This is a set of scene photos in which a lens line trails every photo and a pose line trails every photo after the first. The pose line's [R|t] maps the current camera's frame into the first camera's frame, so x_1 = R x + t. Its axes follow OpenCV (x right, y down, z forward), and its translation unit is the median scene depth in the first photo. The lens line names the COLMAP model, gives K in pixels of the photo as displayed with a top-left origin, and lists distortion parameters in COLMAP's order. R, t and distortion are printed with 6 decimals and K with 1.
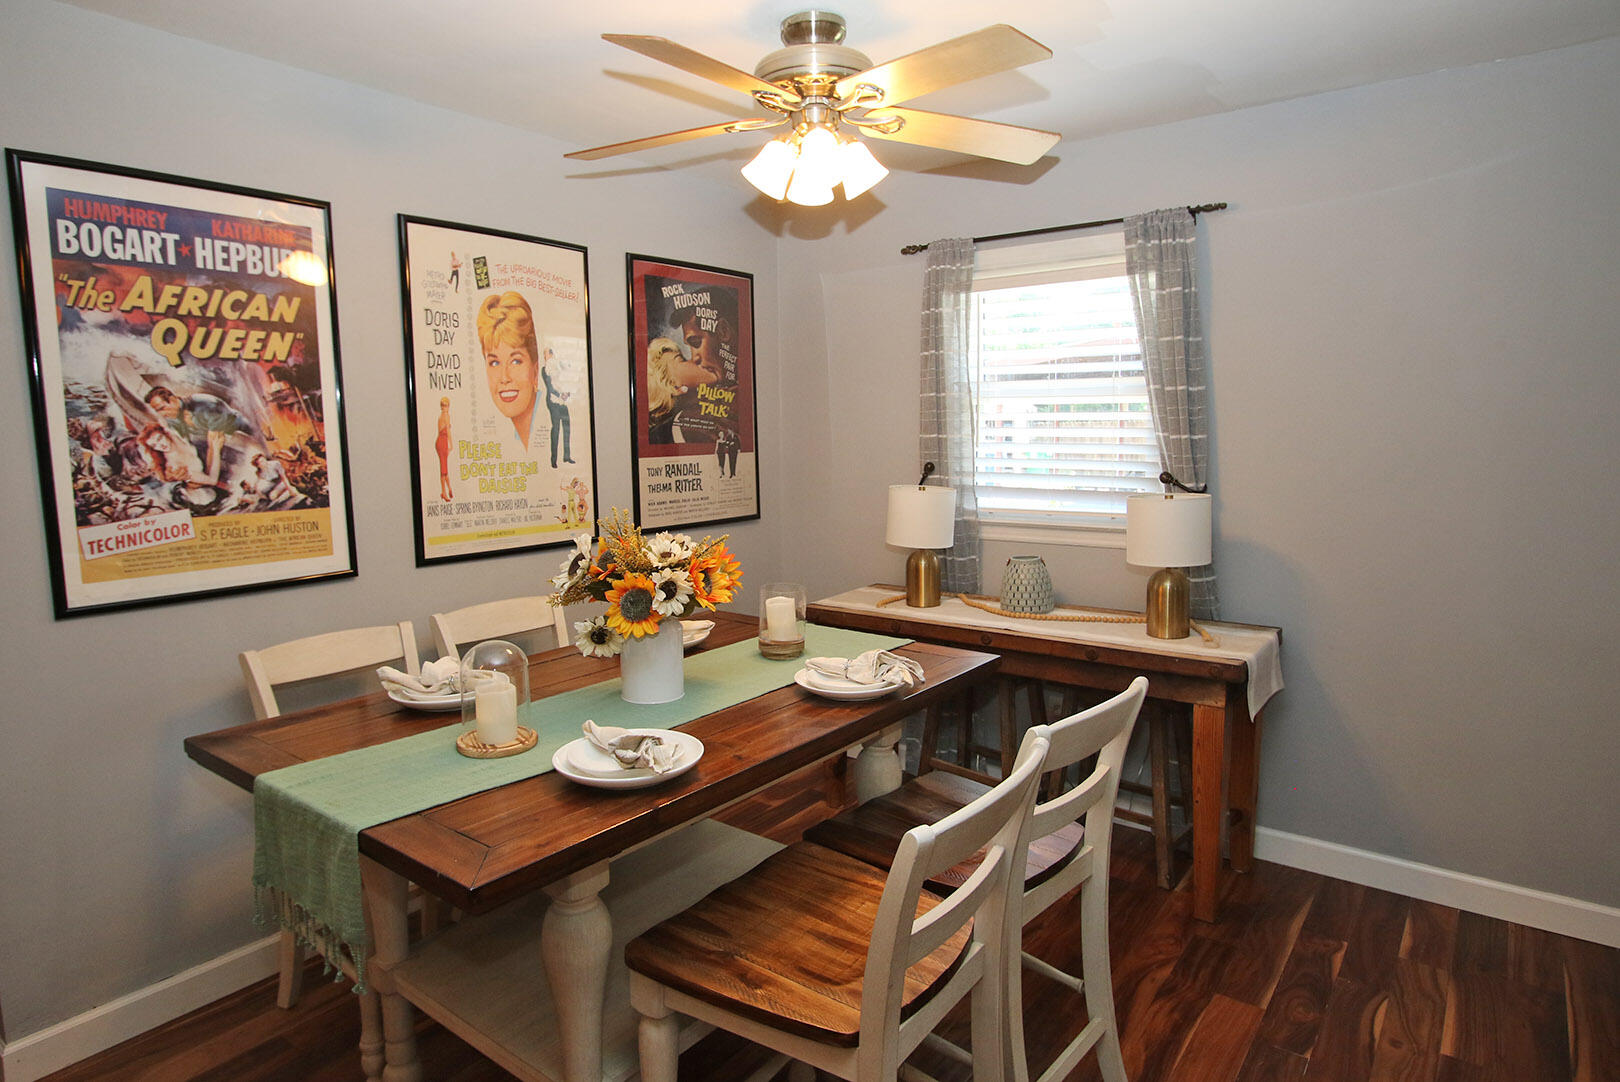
lens RADIAL K [[943.3, 0, 816.4], [0, 943.3, 554.2], [0, 0, 1]] dist [-0.004017, -0.002485]
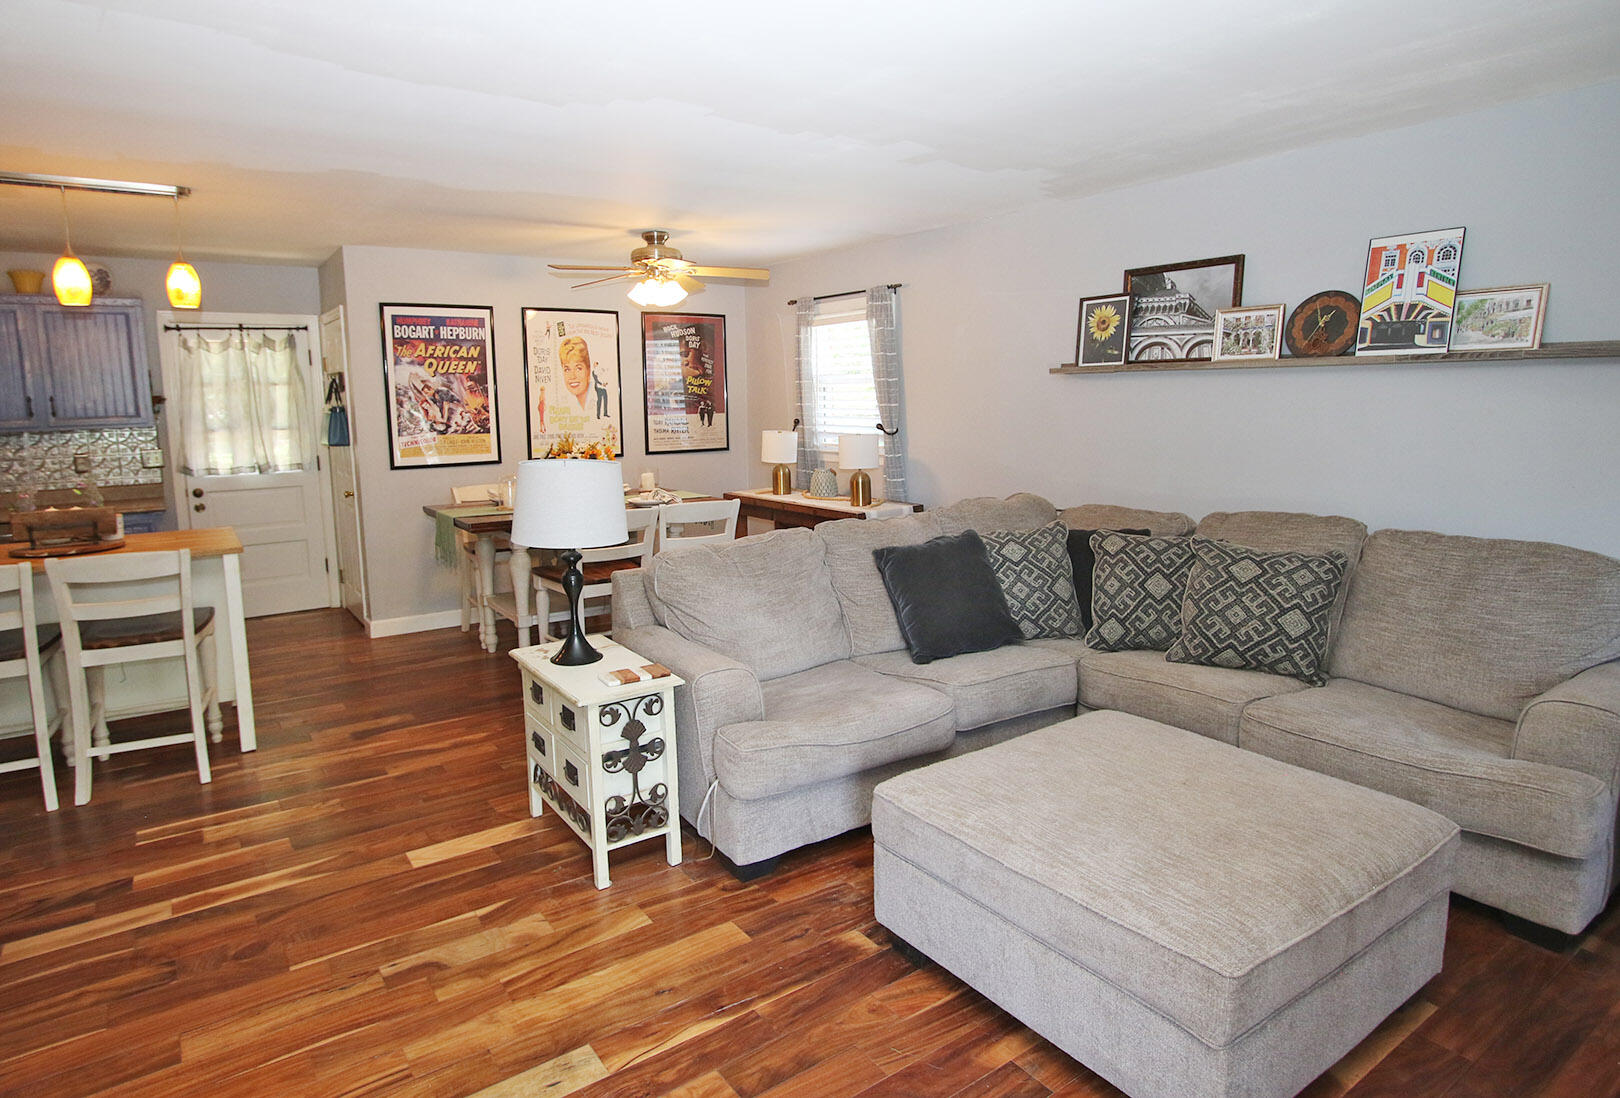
lens RADIAL K [[918.9, 0, 801.2], [0, 918.9, 542.1], [0, 0, 1]] dist [-0.005520, -0.000305]
pose [[0.955323, 0.045753, -0.292002, 0.918714], [-0.038959, 0.998819, 0.029045, 0.125668], [0.292986, -0.016371, 0.955977, -0.989837]]
